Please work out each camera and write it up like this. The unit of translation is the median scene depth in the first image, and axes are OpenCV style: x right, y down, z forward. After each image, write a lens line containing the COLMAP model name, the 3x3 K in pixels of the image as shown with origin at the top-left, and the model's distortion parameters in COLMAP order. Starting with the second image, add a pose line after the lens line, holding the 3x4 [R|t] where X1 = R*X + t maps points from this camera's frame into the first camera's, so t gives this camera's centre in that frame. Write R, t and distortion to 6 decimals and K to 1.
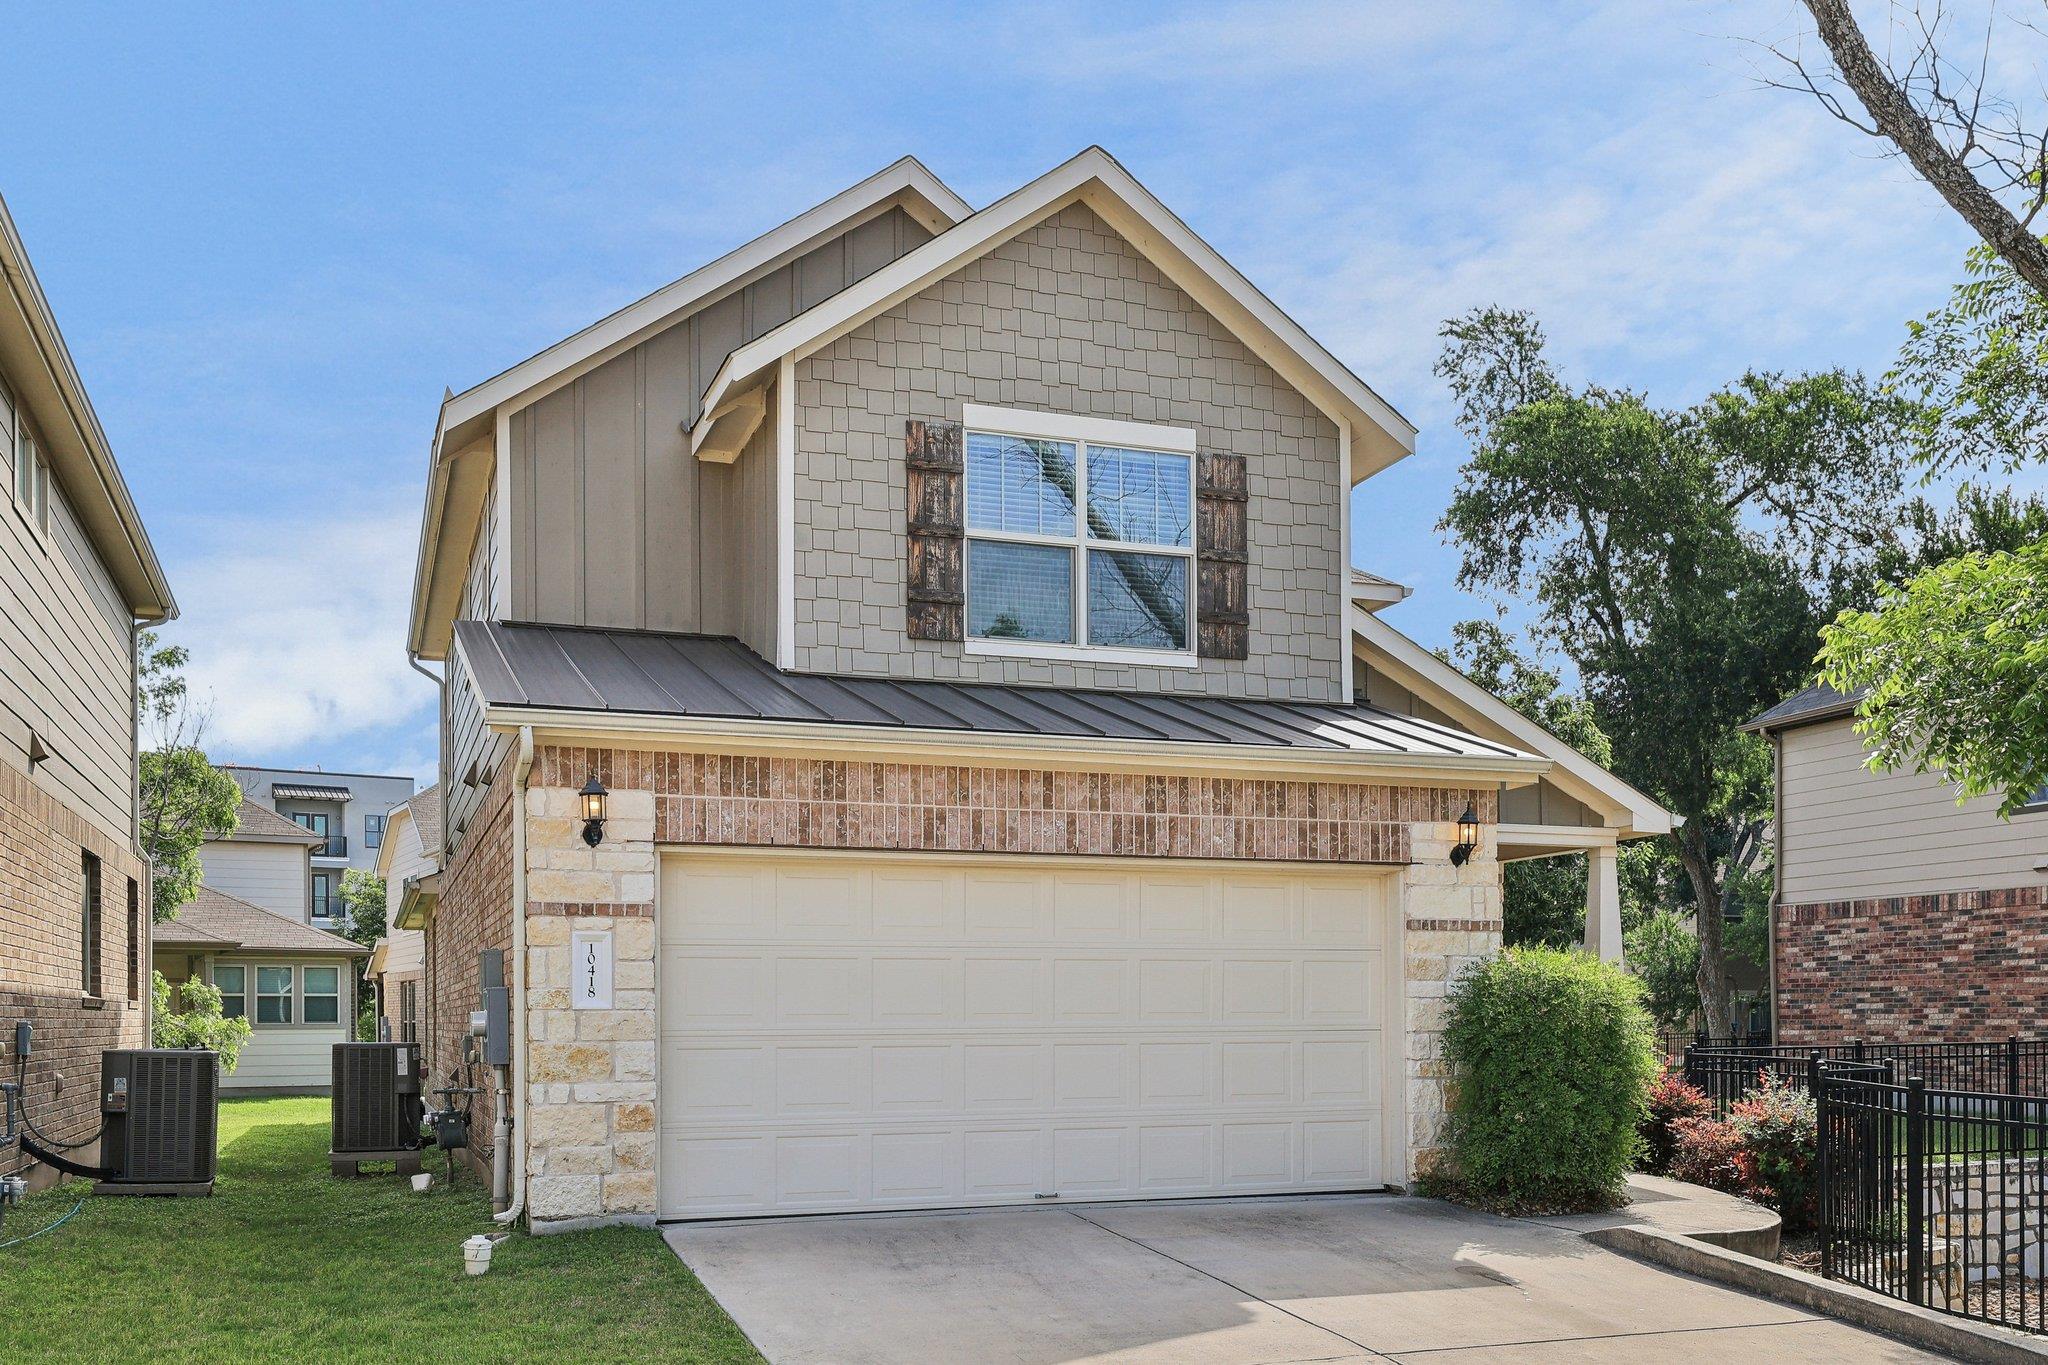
lens RADIAL K [[1790.4, 0, 1030.0], [0, 1790.4, 816.0], [0, 0, 1]] dist [-0.003152, -0.003552]
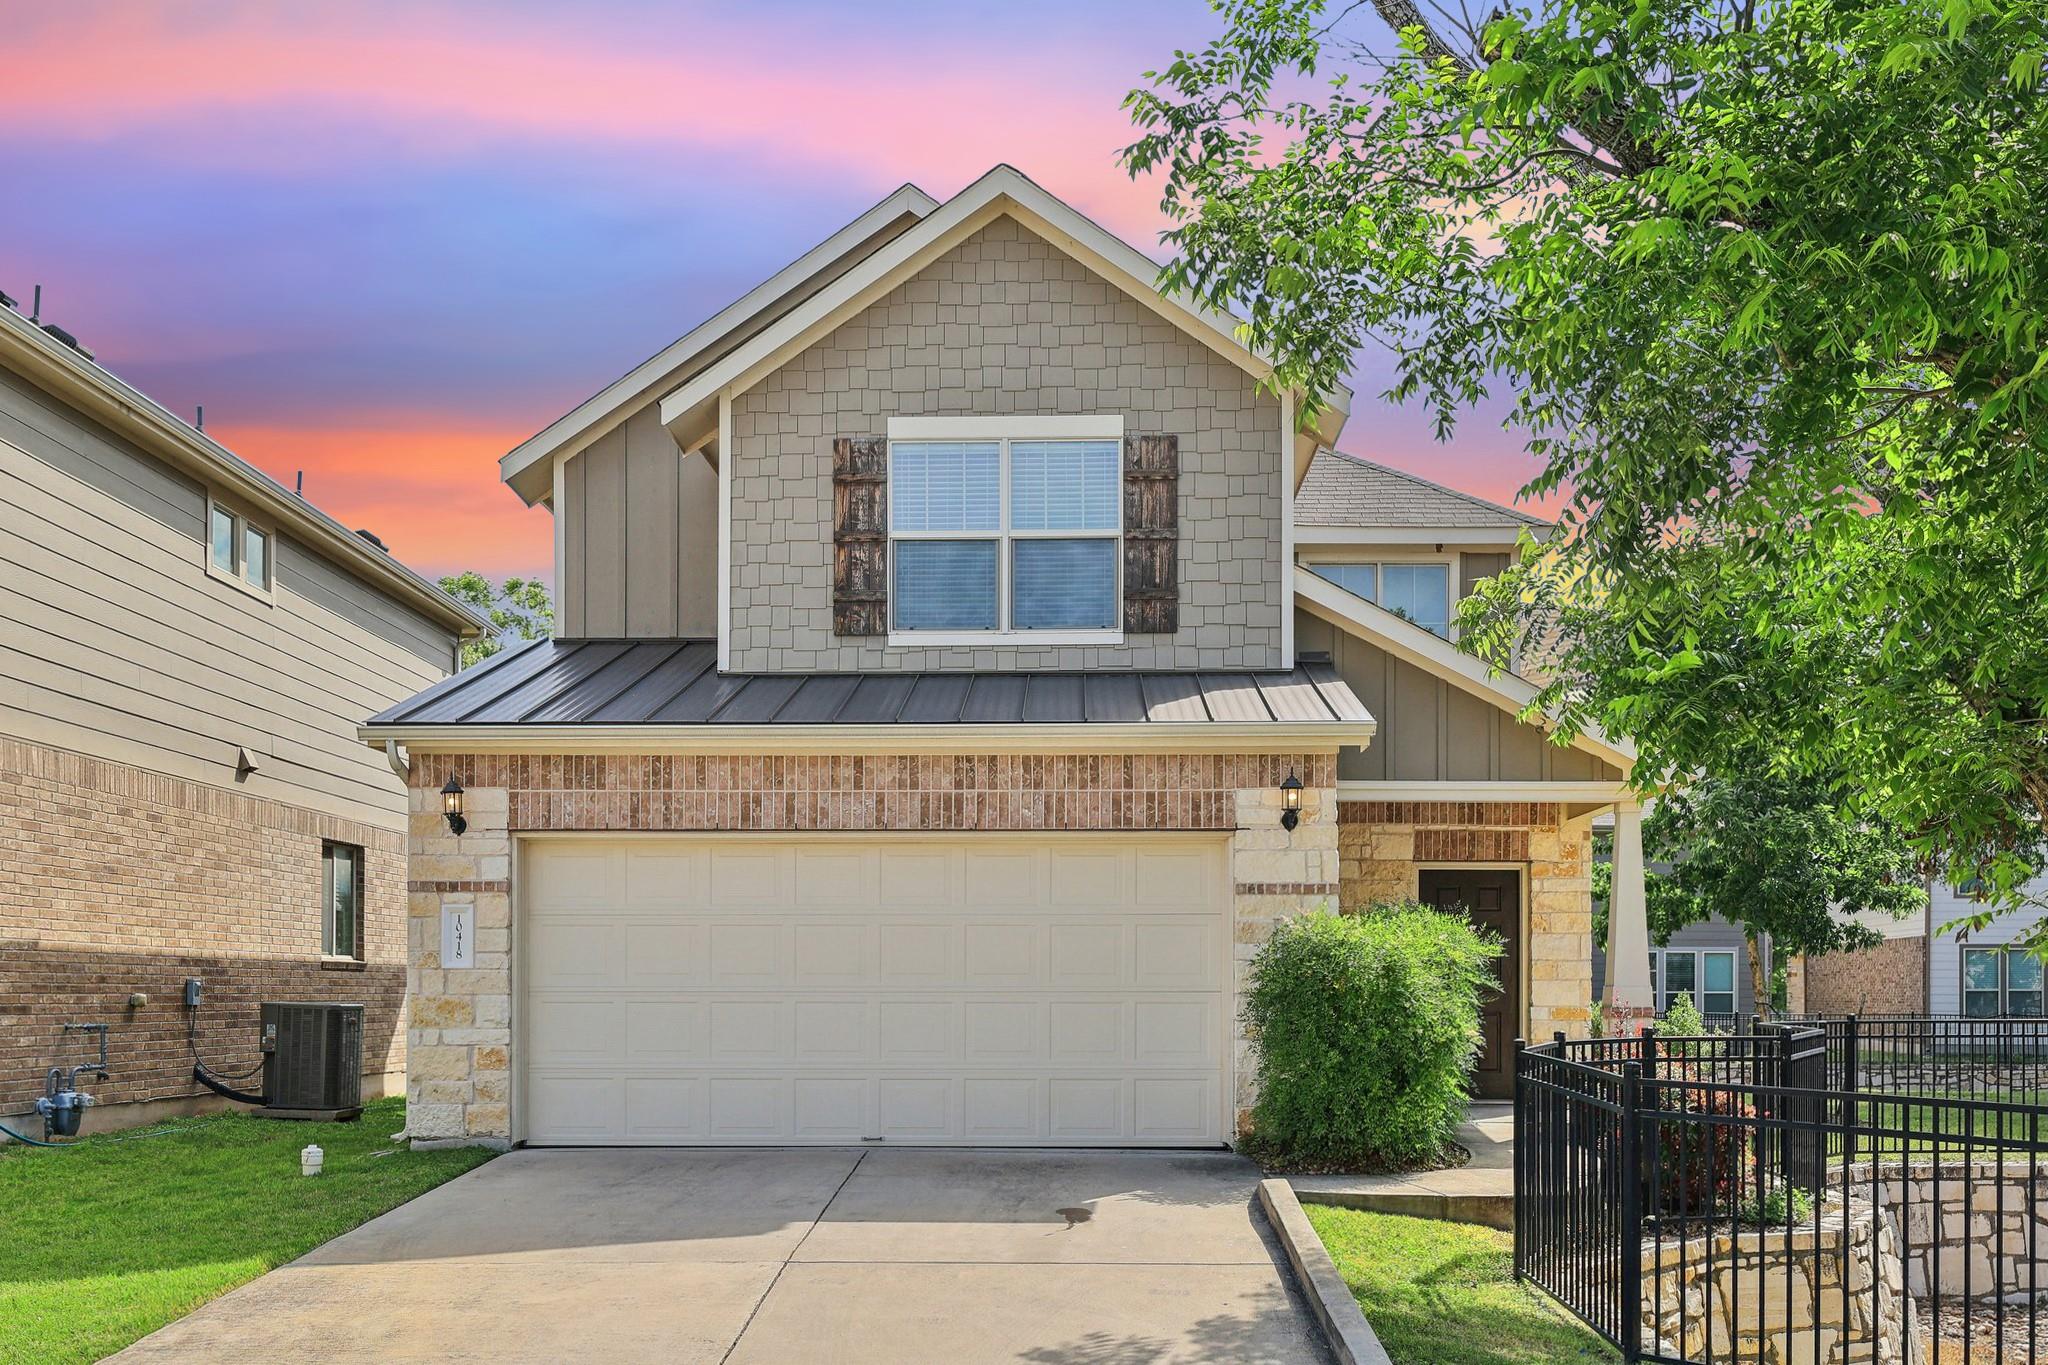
lens RADIAL K [[1923.4, 0, 1028.2], [0, 1923.4, 739.9], [0, 0, 1]] dist [0.006202, -0.004149]
pose [[0.933293, -0.040541, -0.356821, 0.471257], [0.034748, 0.999140, -0.022635, -0.003674], [0.357431, 0.008726, 0.933899, -0.070504]]
